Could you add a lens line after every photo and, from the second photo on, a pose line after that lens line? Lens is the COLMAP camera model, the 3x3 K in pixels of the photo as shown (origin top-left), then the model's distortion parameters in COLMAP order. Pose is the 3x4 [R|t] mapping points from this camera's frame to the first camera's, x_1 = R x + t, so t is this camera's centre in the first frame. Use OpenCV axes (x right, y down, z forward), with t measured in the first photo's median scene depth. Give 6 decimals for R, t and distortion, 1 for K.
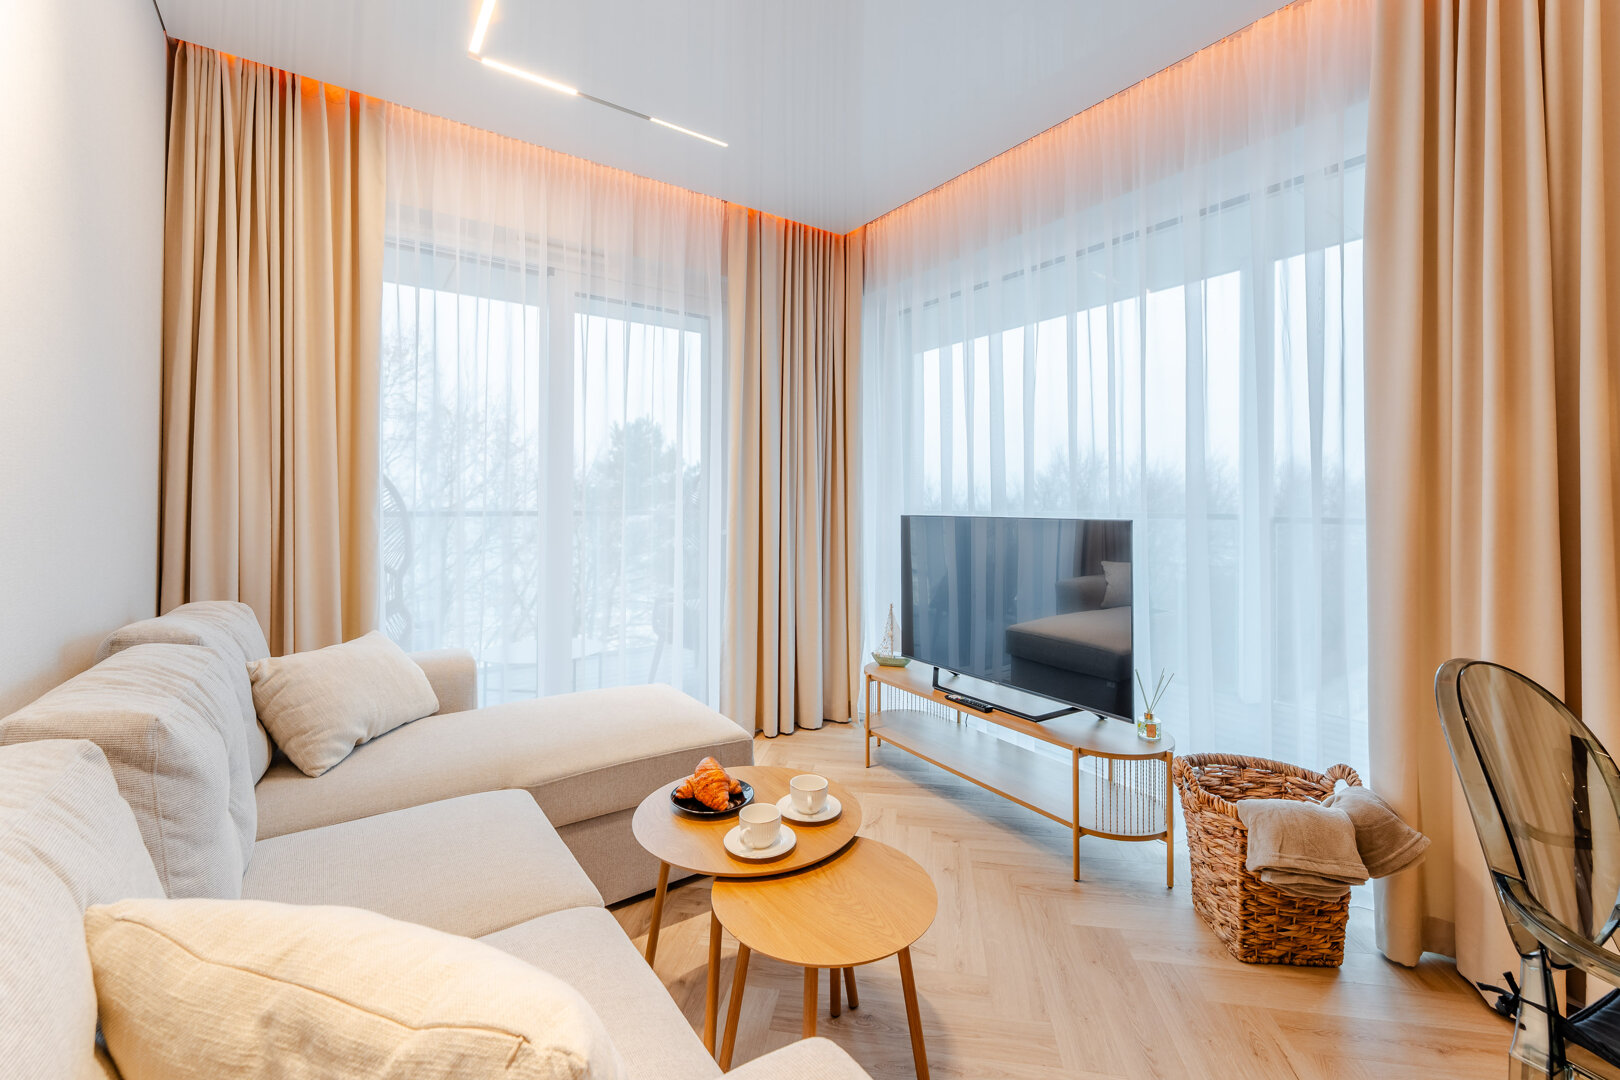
lens RADIAL K [[670.7, 0, 797.2], [0, 670.7, 497.4], [0, 0, 1]] dist [0.000588, -0.000203]
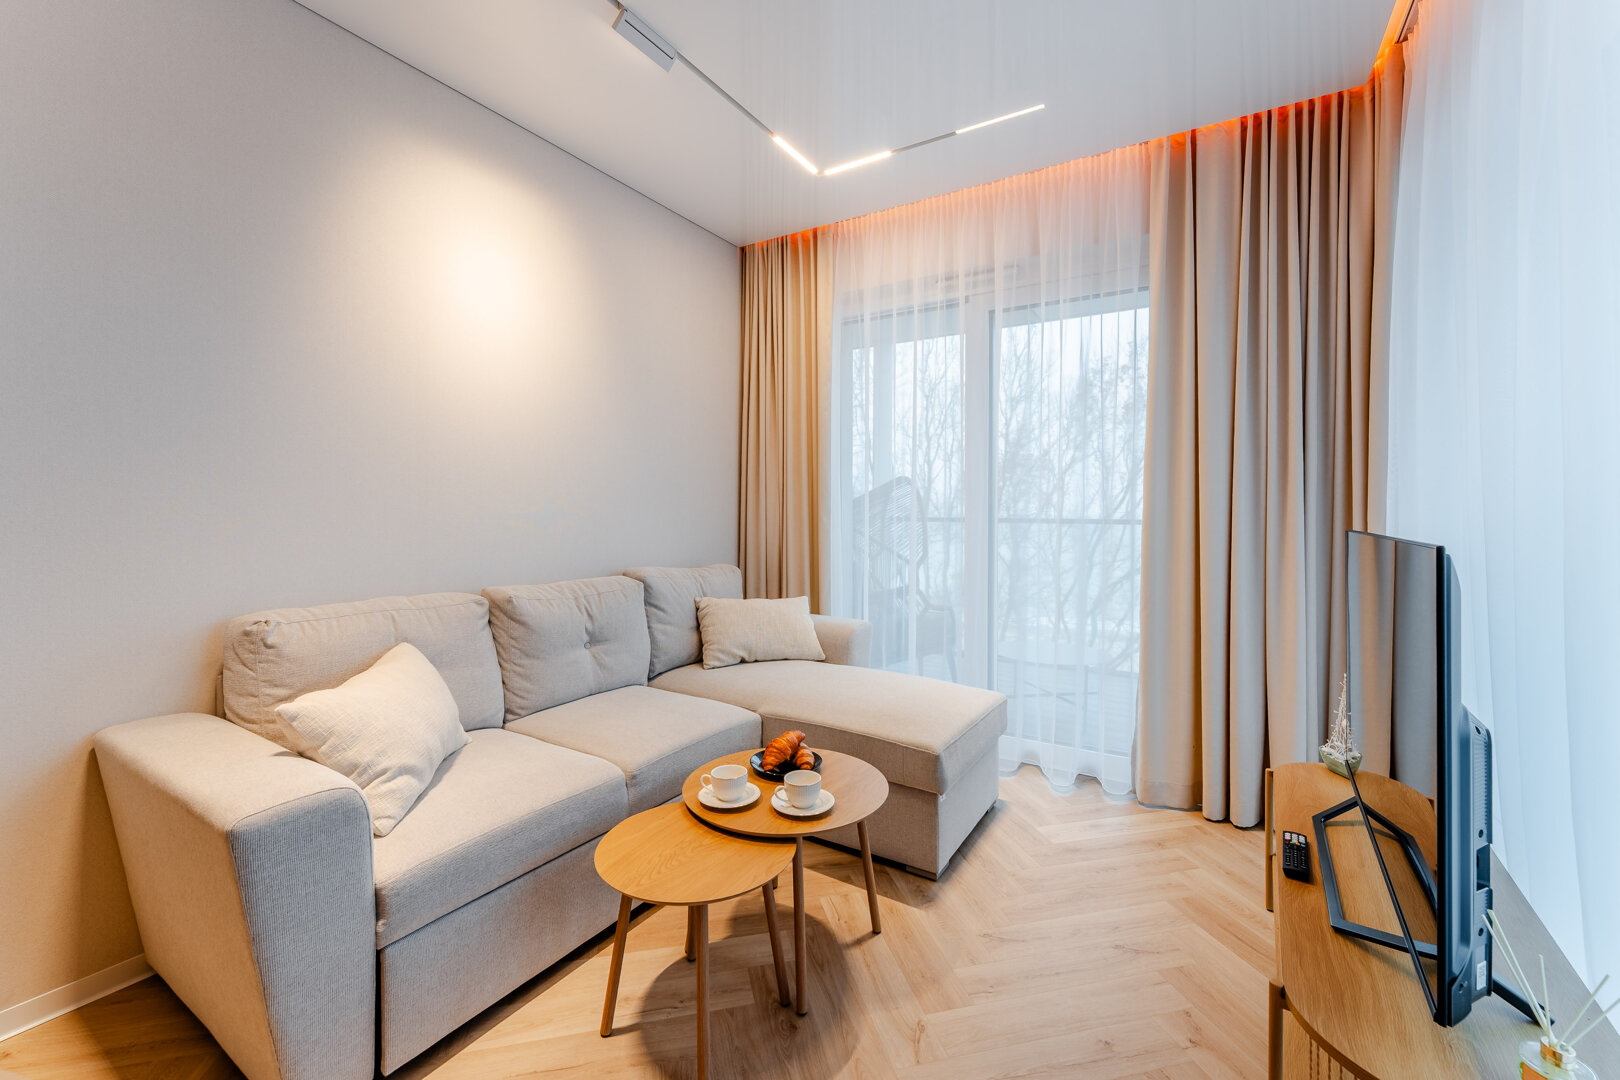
lens RADIAL K [[652.8, 0, 816.1], [0, 652.8, 519.9], [0, 0, 1]] dist [-0.000102, -0.000129]
pose [[0.408806, 0.010136, -0.912565, 0.523097], [0.006399, 0.999882, 0.013972, 0.008840], [0.912599, -0.011551, 0.408693, 0.337053]]
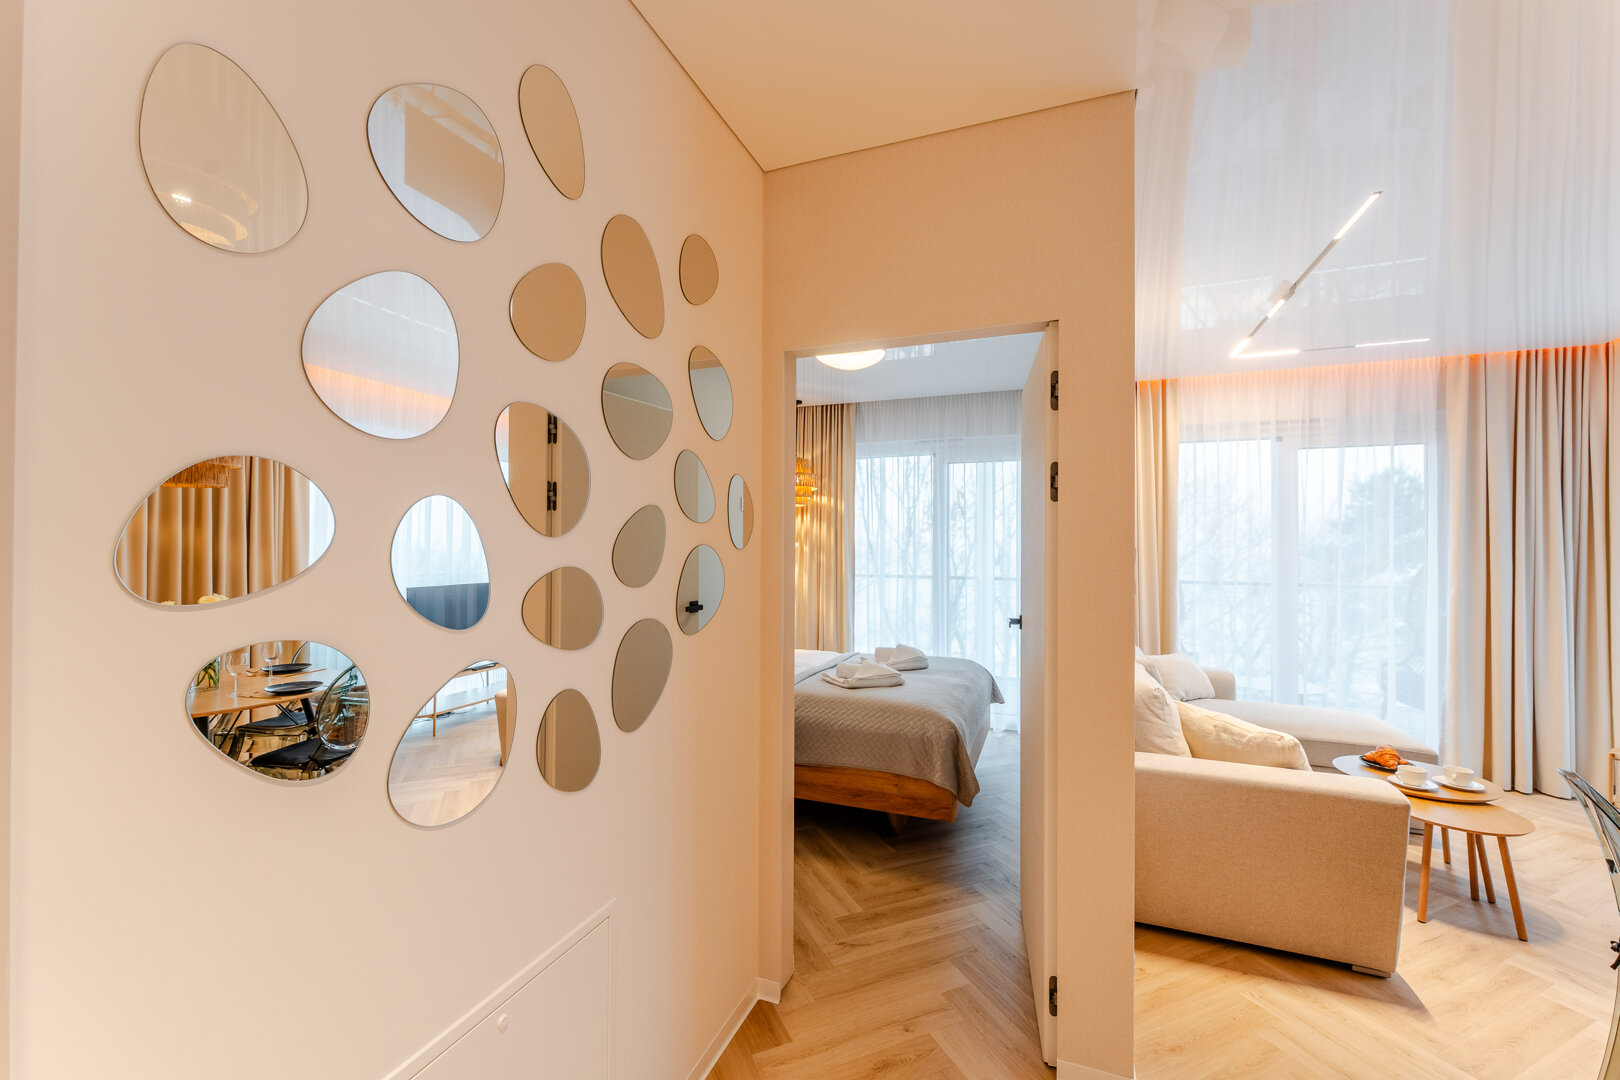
lens RADIAL K [[643.2, 0, 807.7], [0, 643.2, 543.8], [0, 0, 1]] dist [0.001368, 0.000376]
pose [[0.560013, -0.007771, -0.828448, 0.260207], [0.006932, 0.999965, -0.004694, -0.092681], [0.828455, -0.003114, 0.560047, -0.752688]]
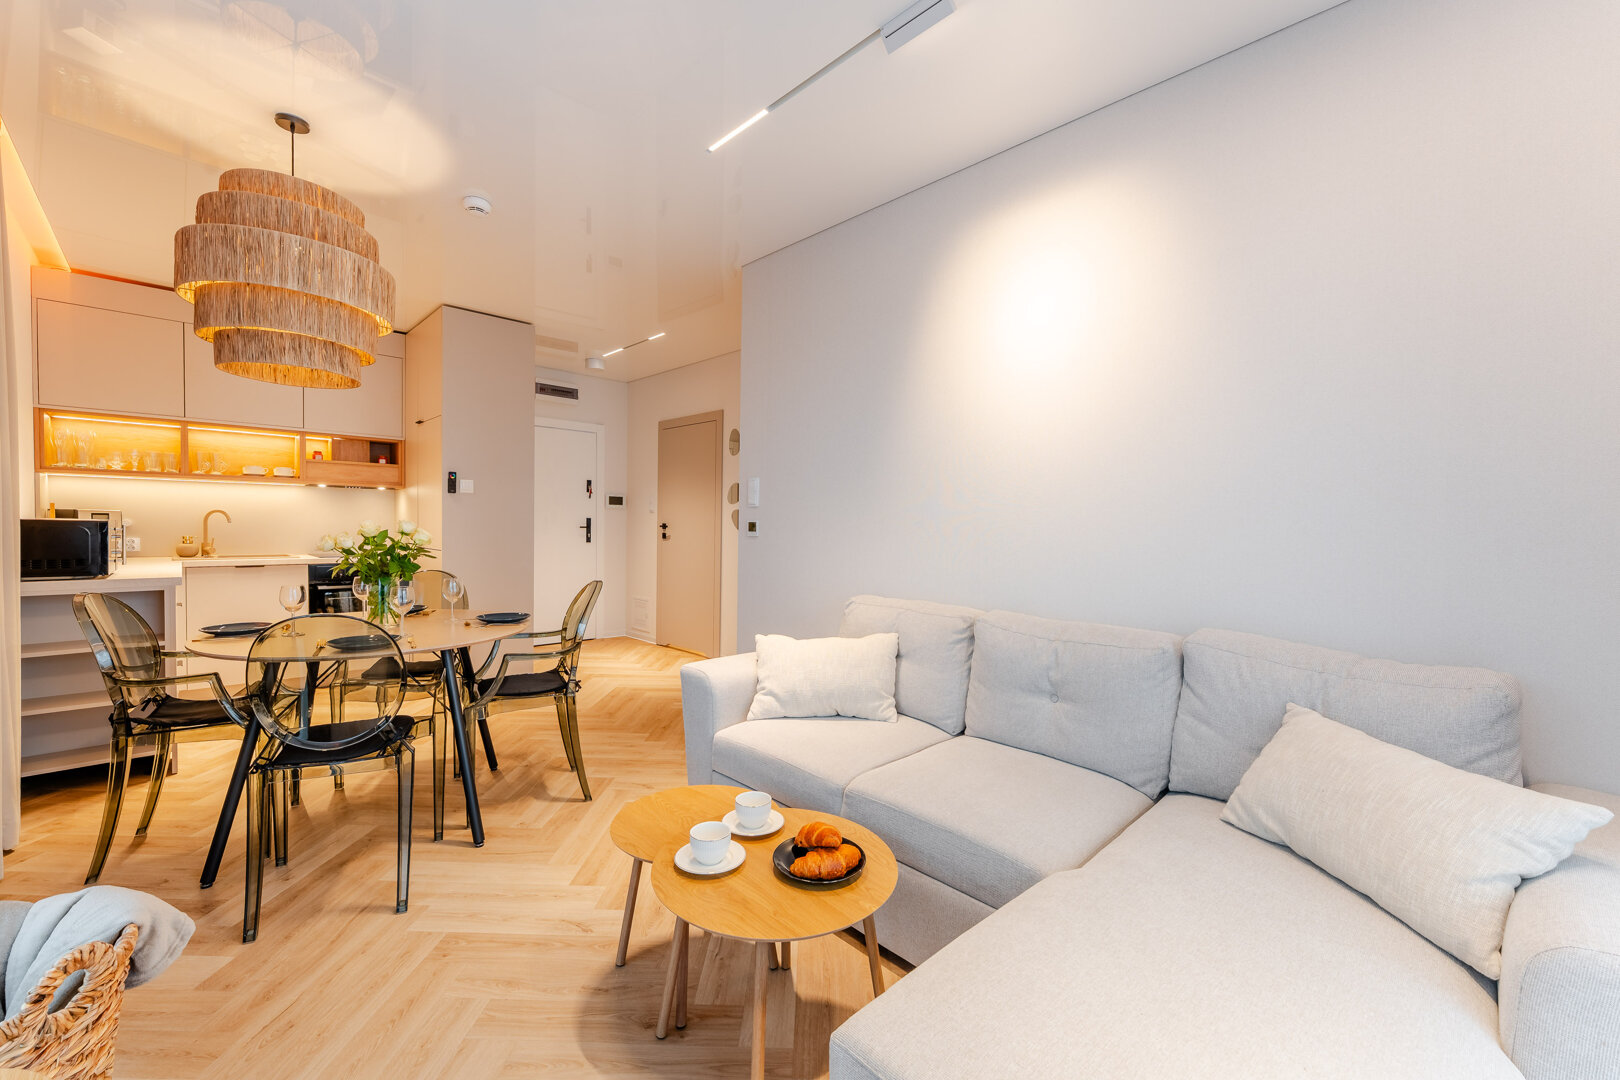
lens RADIAL K [[643.2, 0, 807.7], [0, 643.2, 543.8], [0, 0, 1]] dist [0.001368, 0.000376]
pose [[-0.985065, -0.018567, -0.171180, 0.028544], [-0.021908, 0.999604, 0.017647, 0.005397], [0.170784, 0.021133, -0.985082, 1.051455]]
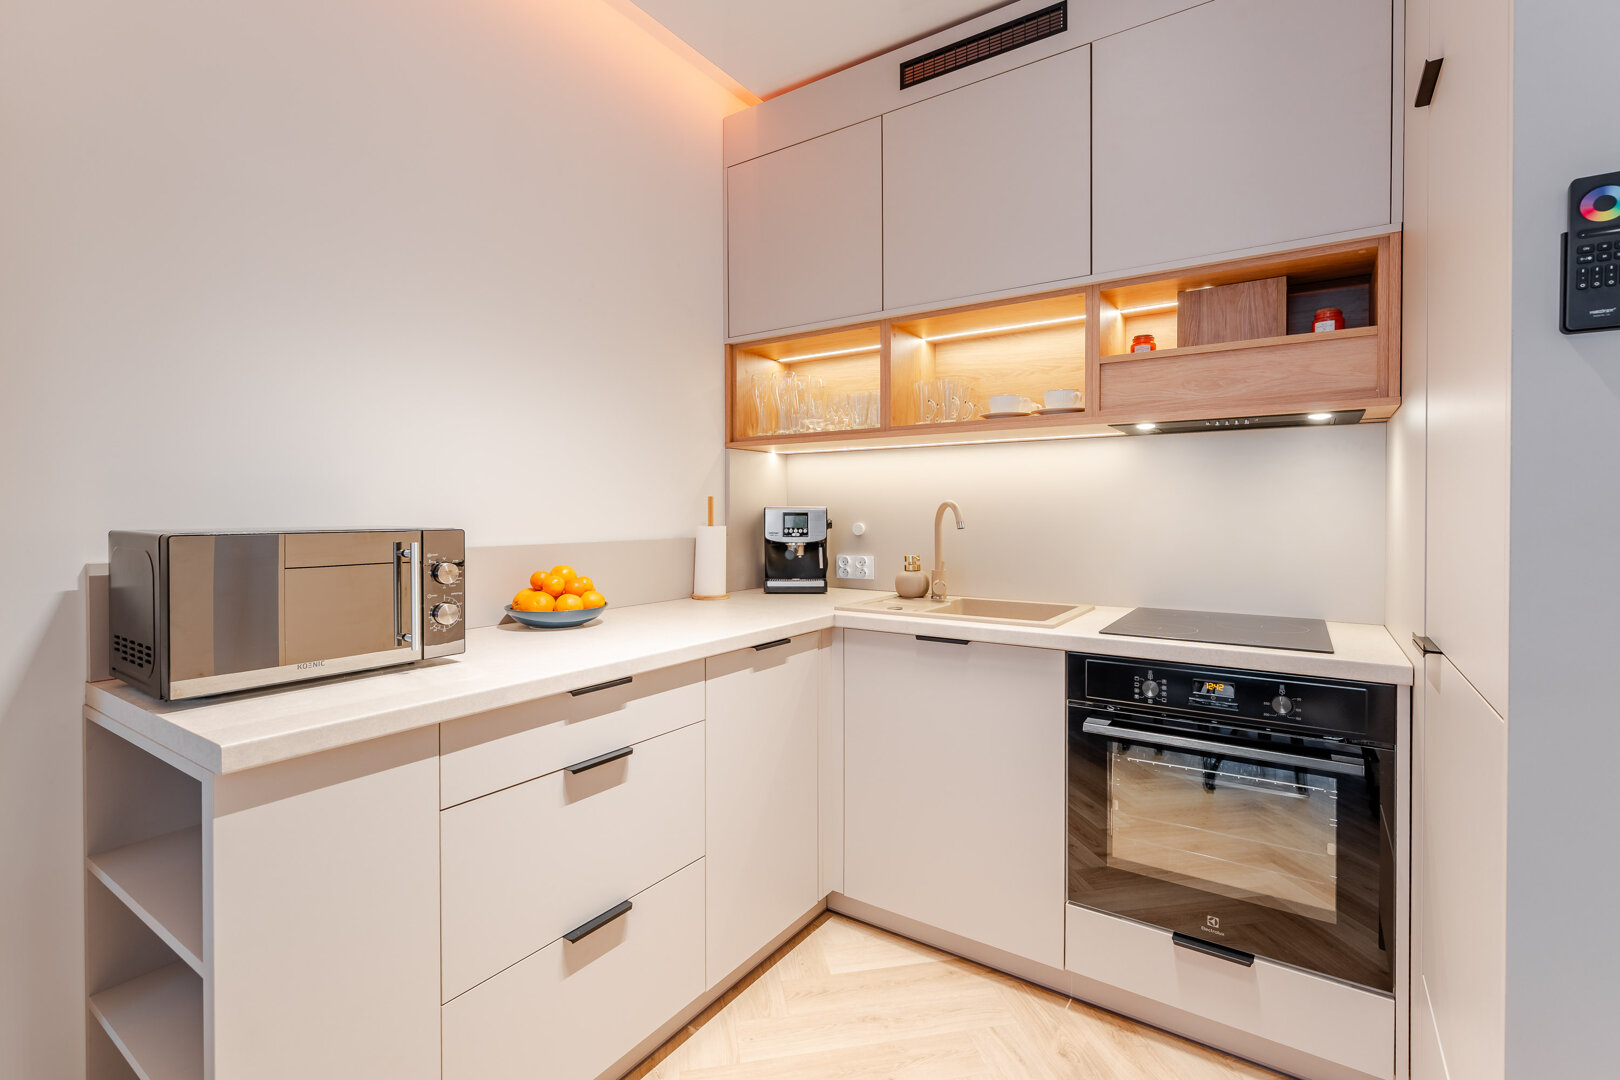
lens RADIAL K [[715.5, 0, 796.5], [0, 715.5, 518.7], [0, 0, 1]] dist [-0.000107, -0.000420]
pose [[-0.367219, -0.014683, 0.930019, 0.466398], [-0.011080, 0.999874, 0.011411, -0.005804], [-0.930069, -0.006114, -0.367335, -0.217291]]
